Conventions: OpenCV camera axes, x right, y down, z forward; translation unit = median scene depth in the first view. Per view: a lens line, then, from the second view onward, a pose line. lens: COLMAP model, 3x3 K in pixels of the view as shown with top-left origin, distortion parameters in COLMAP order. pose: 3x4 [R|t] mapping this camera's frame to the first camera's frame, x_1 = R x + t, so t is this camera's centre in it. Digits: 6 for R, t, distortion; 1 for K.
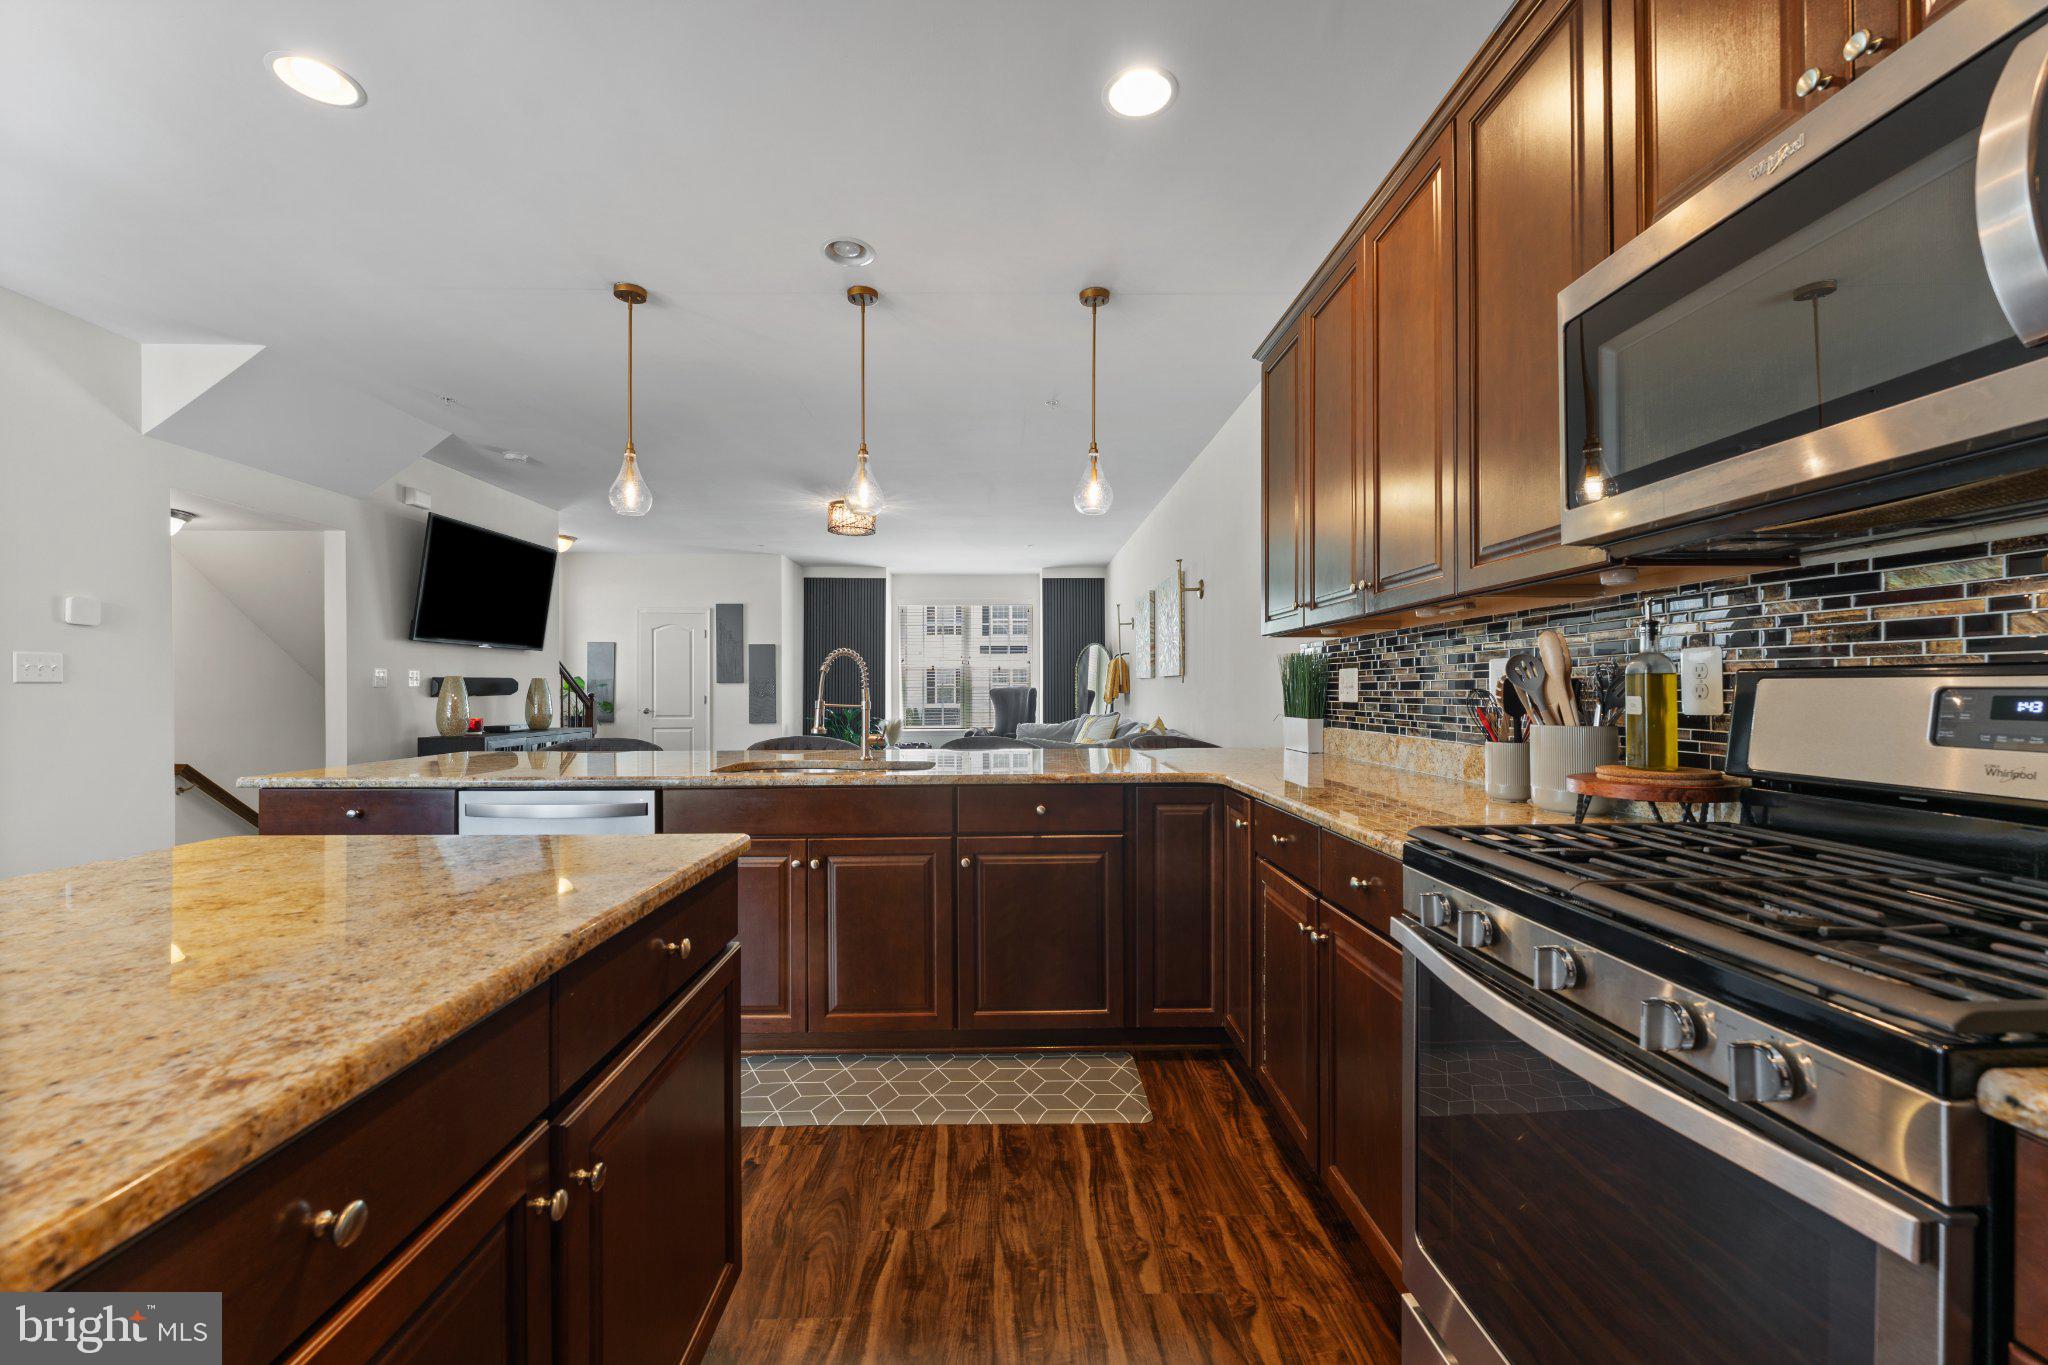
lens RADIAL K [[825.1, 0, 1026.2], [0, 825.1, 688.0], [0, 0, 1]] dist [-0.001844, 0.000444]
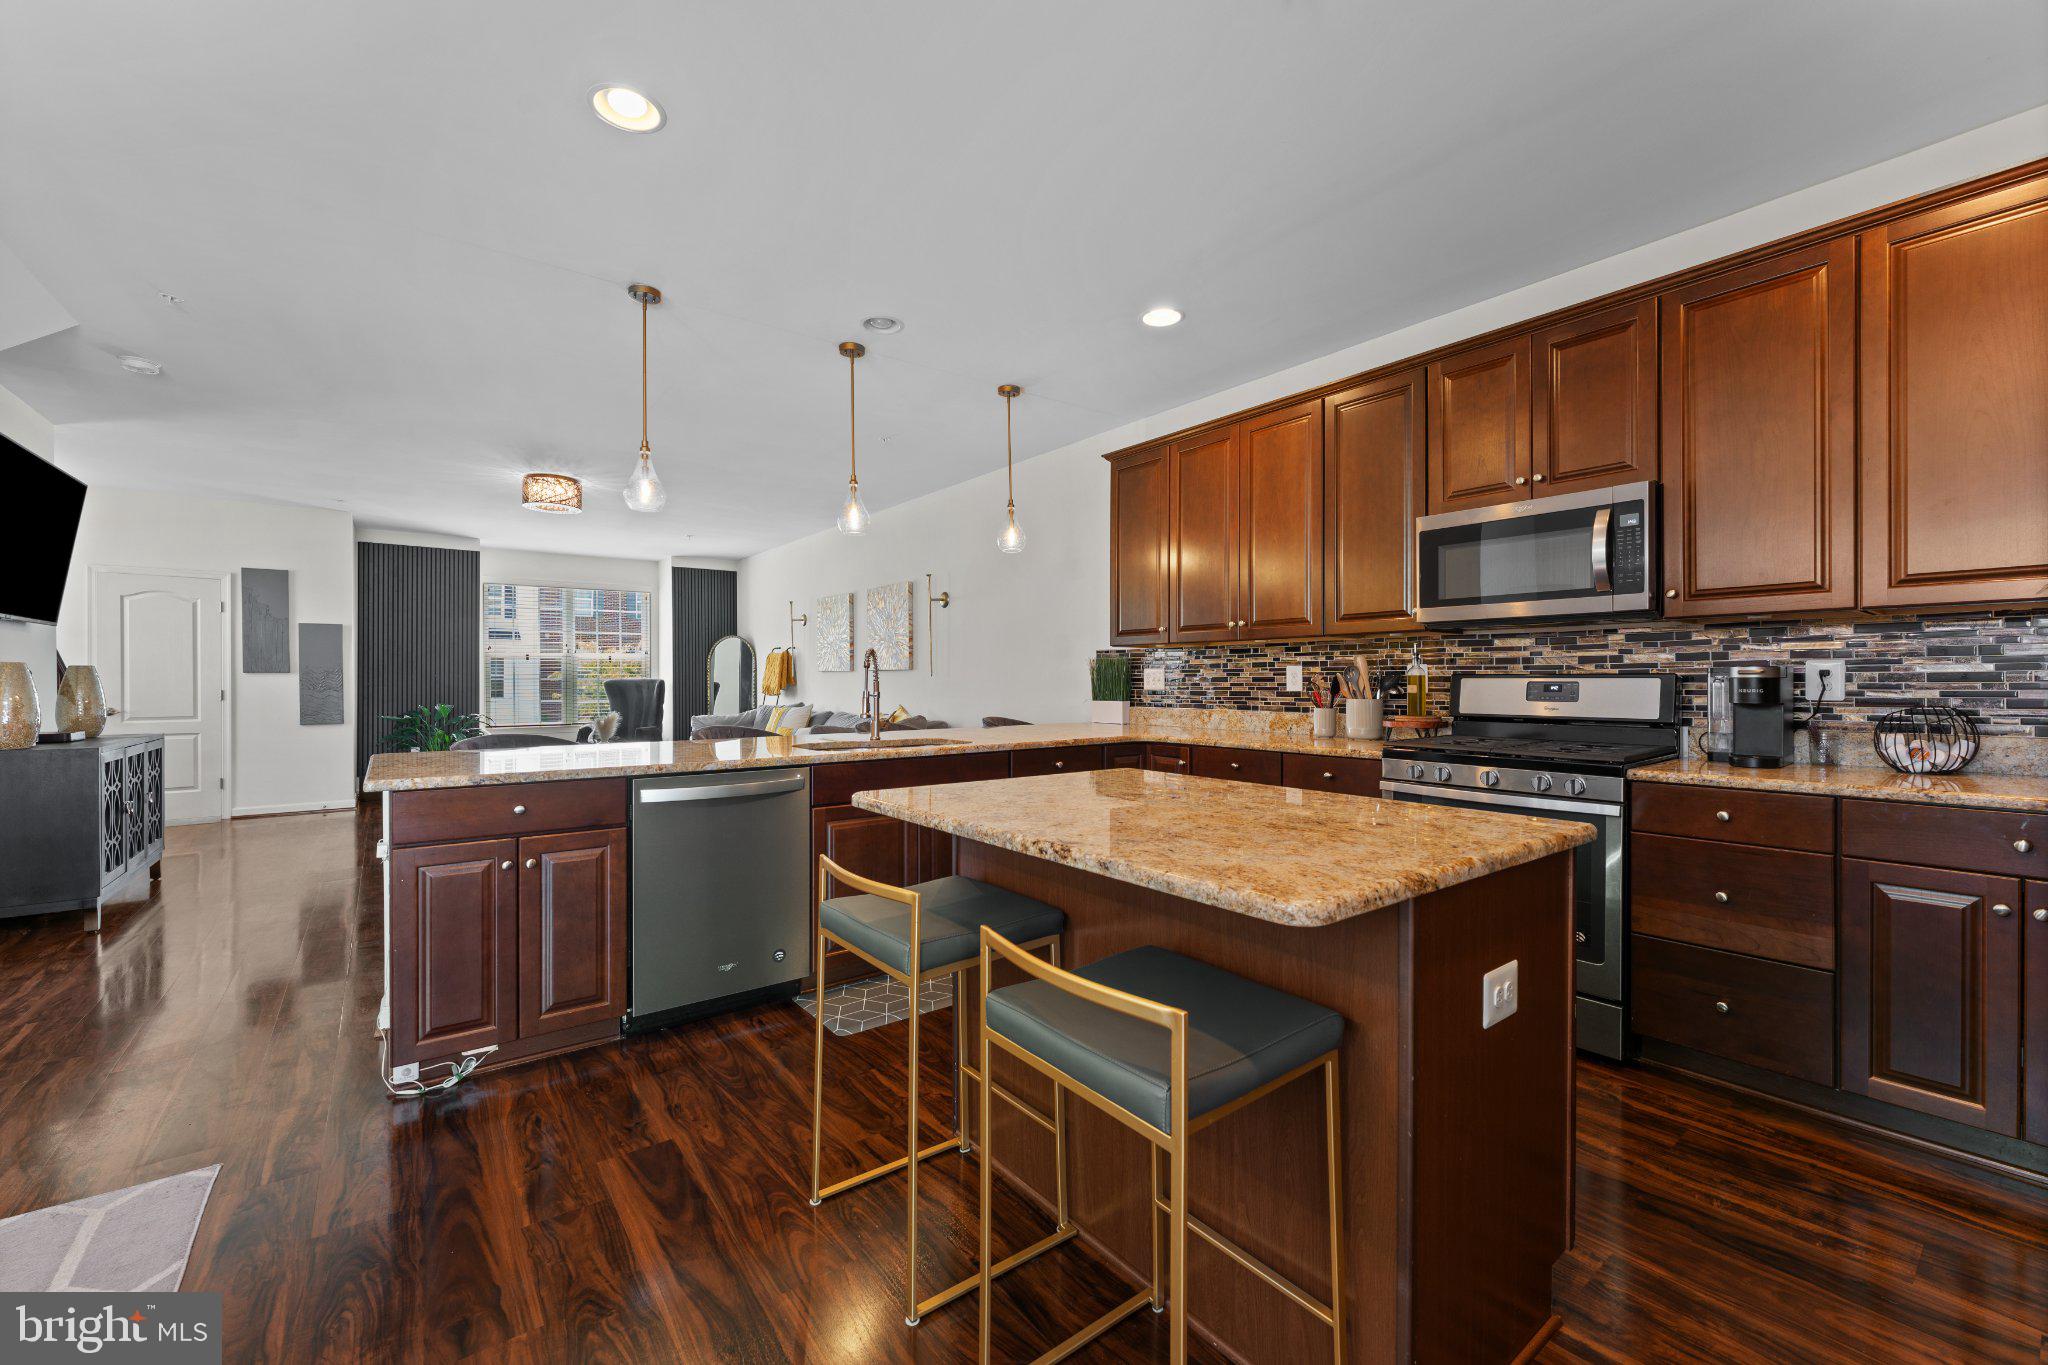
lens RADIAL K [[825.1, 0, 1025.9], [0, 825.1, 683.5], [0, 0, 1]] dist [-0.001844, 0.000444]
pose [[0.806370, -0.000642, 0.591411, -0.699744], [-0.002096, 0.999990, 0.003943, -0.000771], [-0.591408, -0.004419, 0.806360, -0.109386]]
